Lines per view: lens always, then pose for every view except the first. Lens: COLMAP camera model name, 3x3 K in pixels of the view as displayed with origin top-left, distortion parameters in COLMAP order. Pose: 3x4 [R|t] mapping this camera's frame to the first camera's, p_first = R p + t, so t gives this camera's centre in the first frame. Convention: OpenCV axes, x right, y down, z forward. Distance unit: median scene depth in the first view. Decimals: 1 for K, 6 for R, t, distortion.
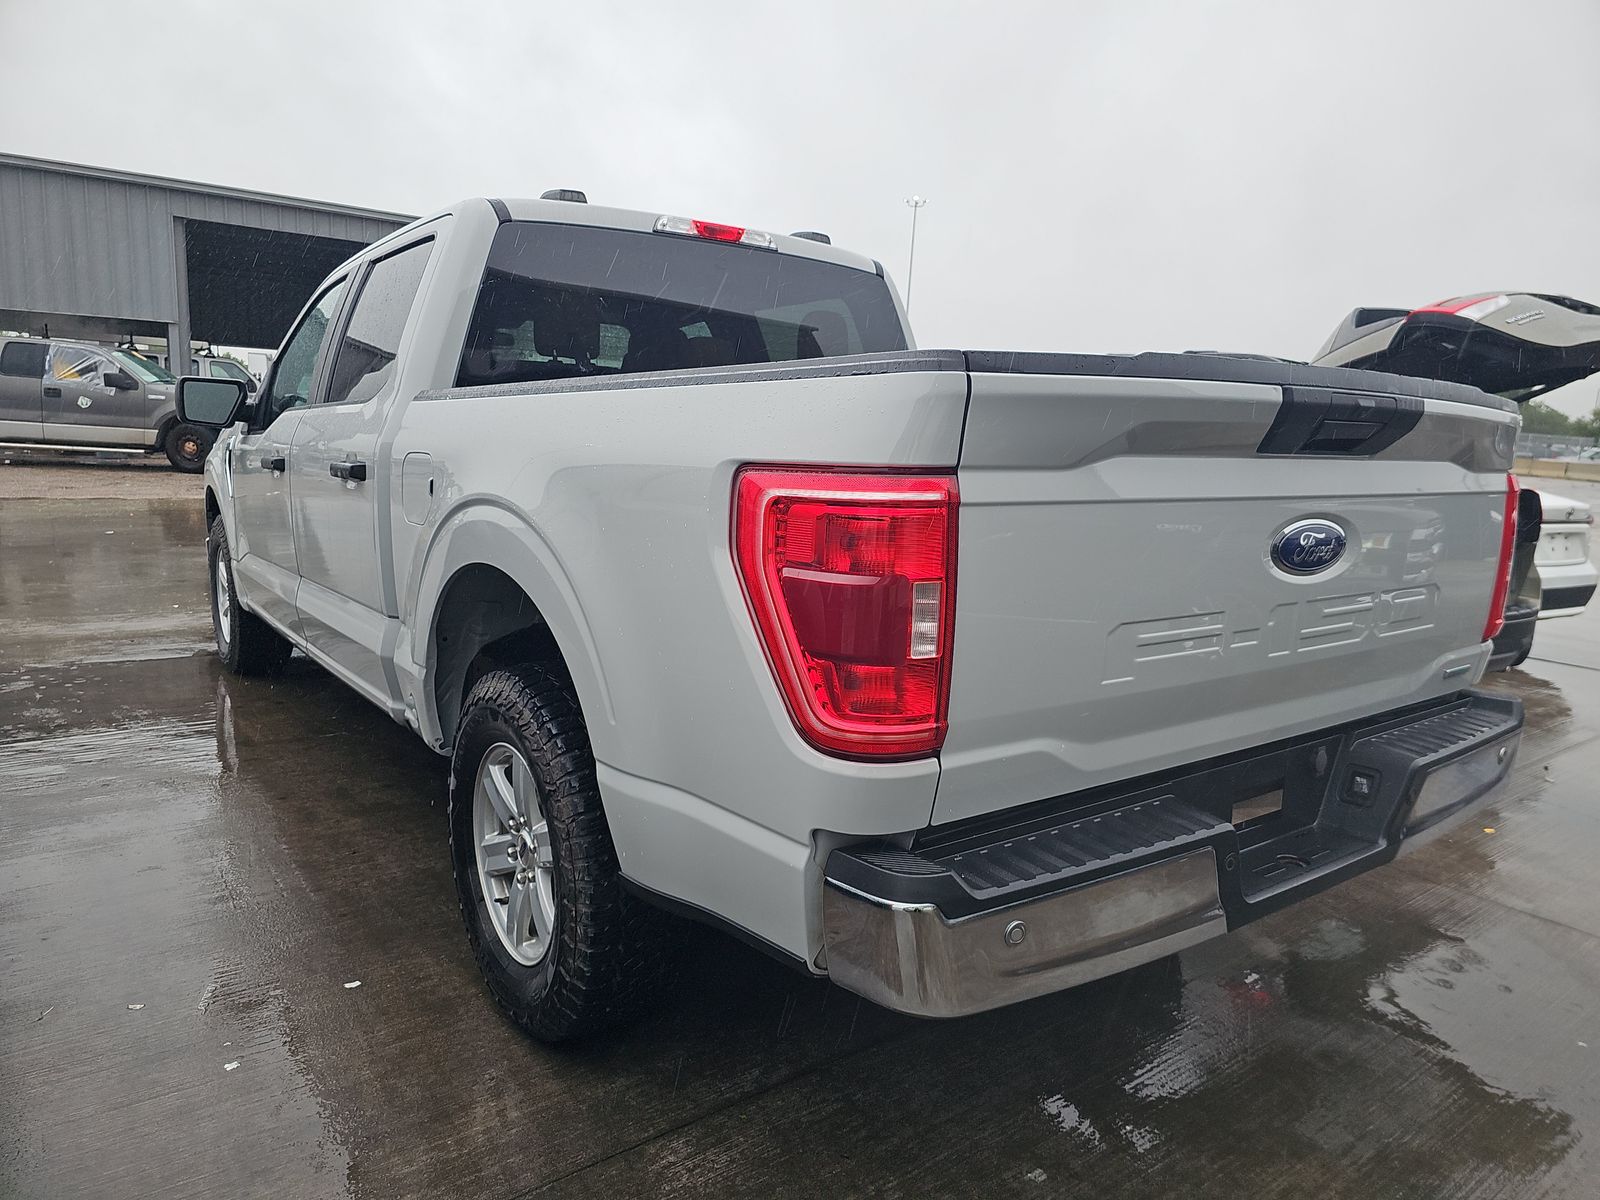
lens RADIAL K [[1061.9, 0, 804.7], [0, 1061.9, 593.4], [0, 0, 1]] dist [0.046363, -0.017316]
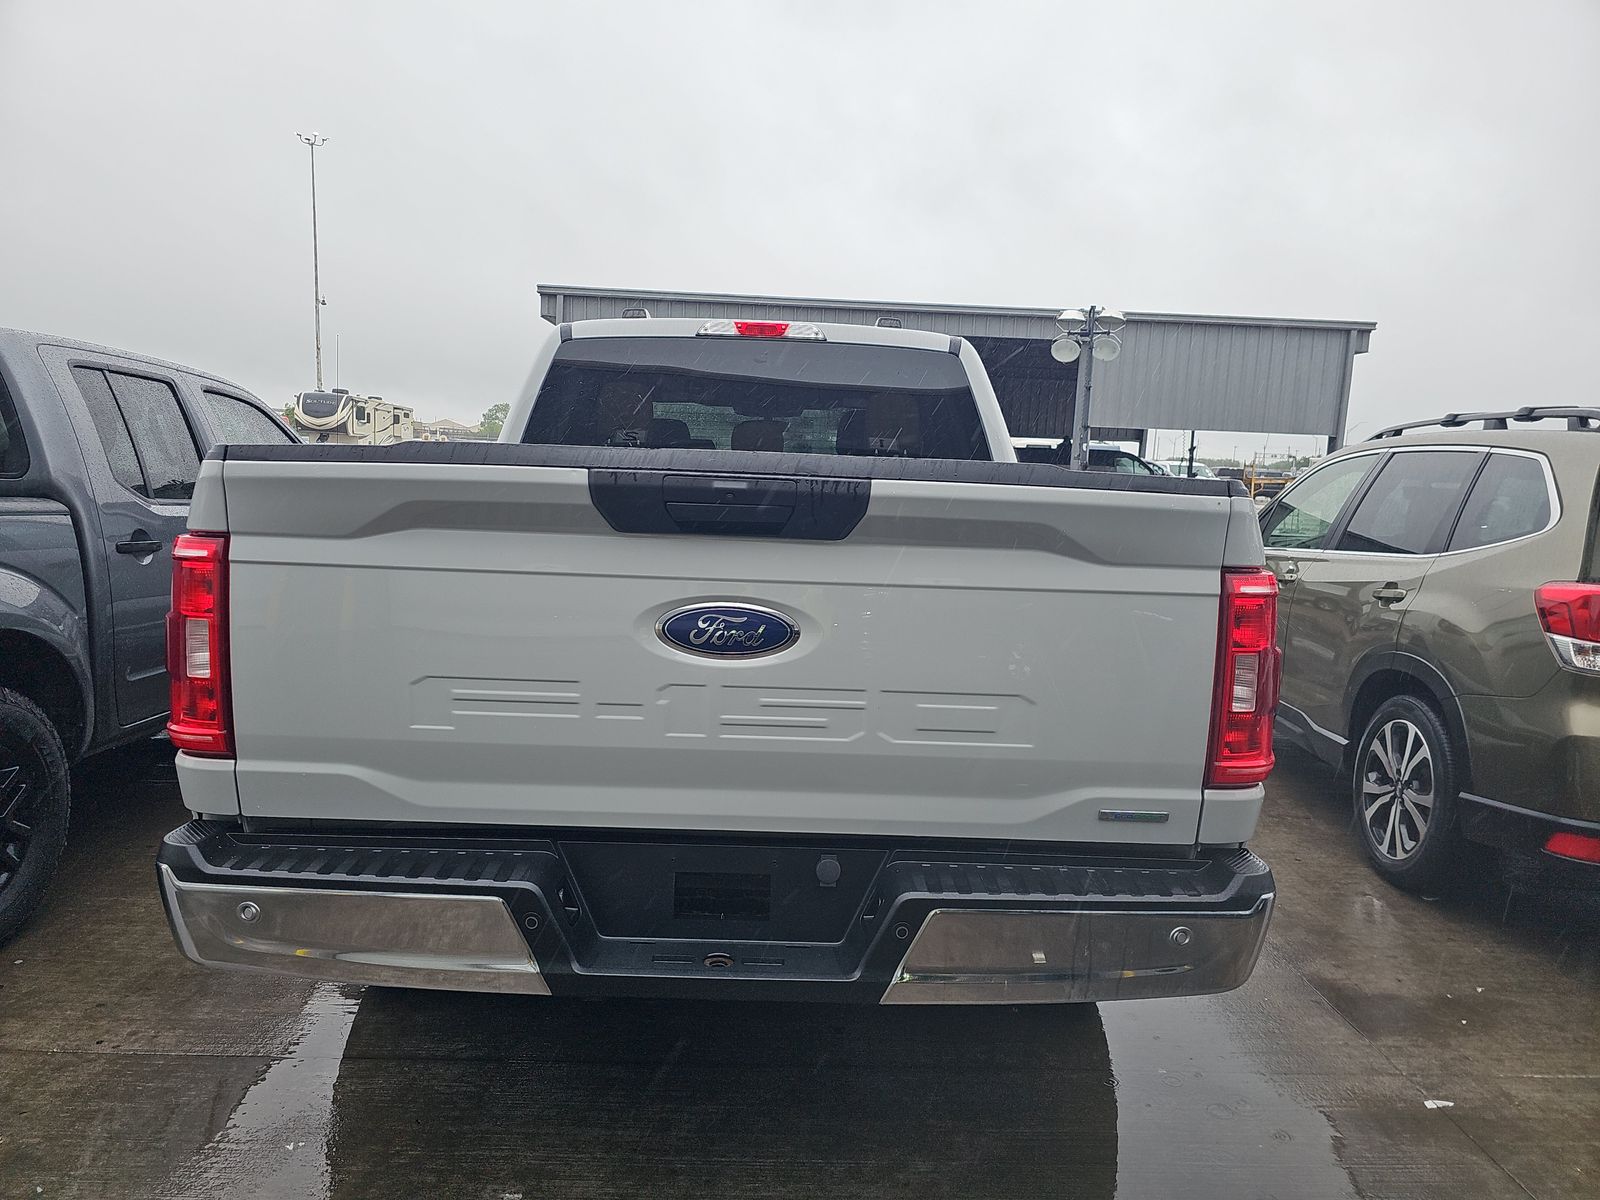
lens RADIAL K [[1061.9, 0, 807.3], [0, 1061.9, 595.6], [0, 0, 1]] dist [0.046363, -0.017316]
pose [[0.812186, 0.060360, -0.580267, 0.614576], [-0.098727, 0.994508, -0.034736, -0.027702], [0.574984, 0.085500, 0.813685, 0.144181]]
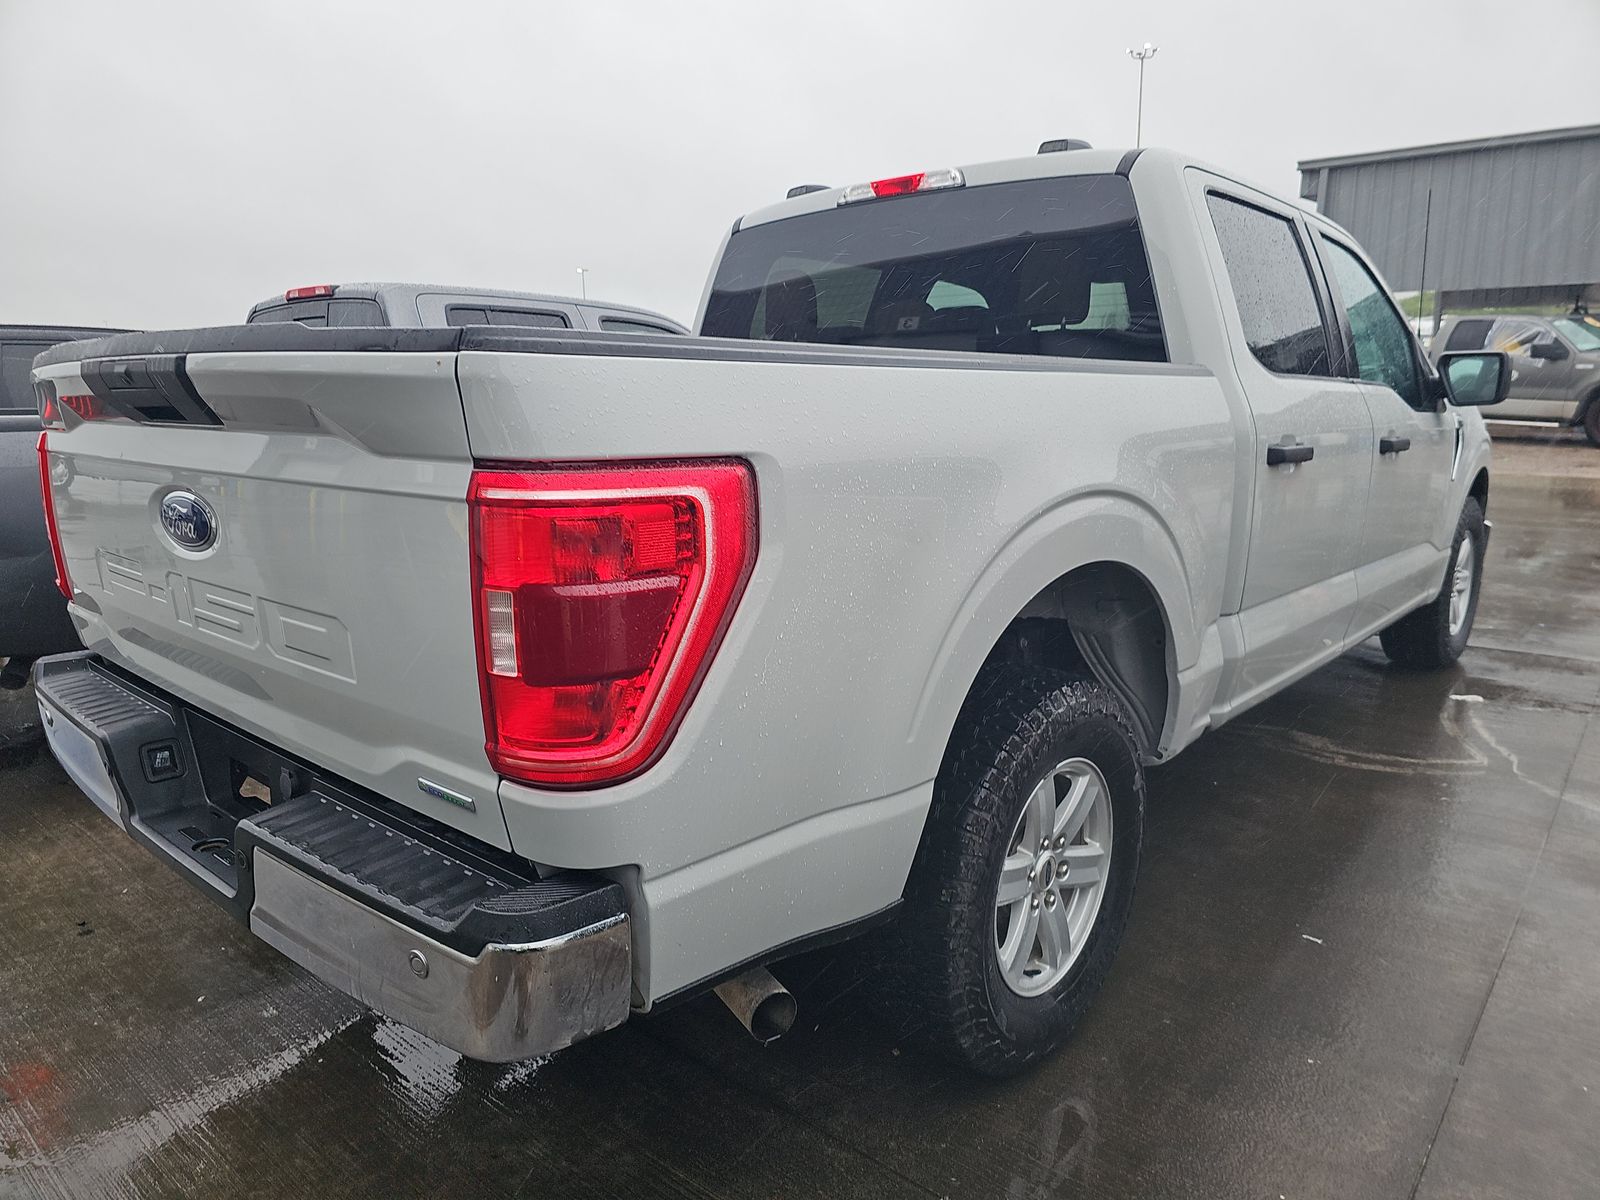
lens RADIAL K [[1061.9, 0, 801.5], [0, 1061.9, 612.9], [0, 0, 1]] dist [0.046363, -0.017316]
pose [[0.208333, 0.171855, -0.962841, 0.853372], [-0.132939, 0.980281, 0.146203, -0.098278], [0.968981, 0.097541, 0.227072, 0.736612]]
